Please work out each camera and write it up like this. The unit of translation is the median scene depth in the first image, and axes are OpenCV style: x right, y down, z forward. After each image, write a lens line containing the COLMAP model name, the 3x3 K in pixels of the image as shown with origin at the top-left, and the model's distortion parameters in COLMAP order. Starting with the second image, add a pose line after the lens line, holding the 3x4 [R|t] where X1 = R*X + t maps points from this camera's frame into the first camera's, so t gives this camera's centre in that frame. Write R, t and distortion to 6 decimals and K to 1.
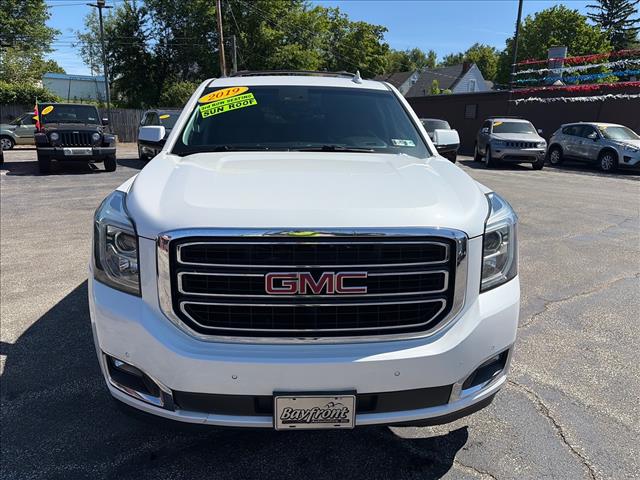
lens RADIAL K [[484.3, 0, 316.5], [0, 484.3, 244.6], [0, 0, 1]] dist [0.020552, -0.008580]
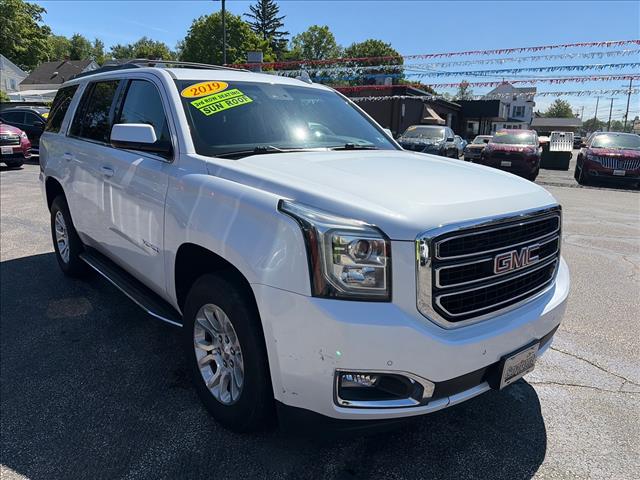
lens RADIAL K [[484.3, 0, 316.5], [0, 484.3, 244.6], [0, 0, 1]] dist [0.020552, -0.008580]
pose [[0.815098, -0.136444, 0.563026, -0.567585], [0.130667, 0.990125, 0.050780, -0.042682], [-0.564394, 0.032178, 0.824878, 0.149166]]
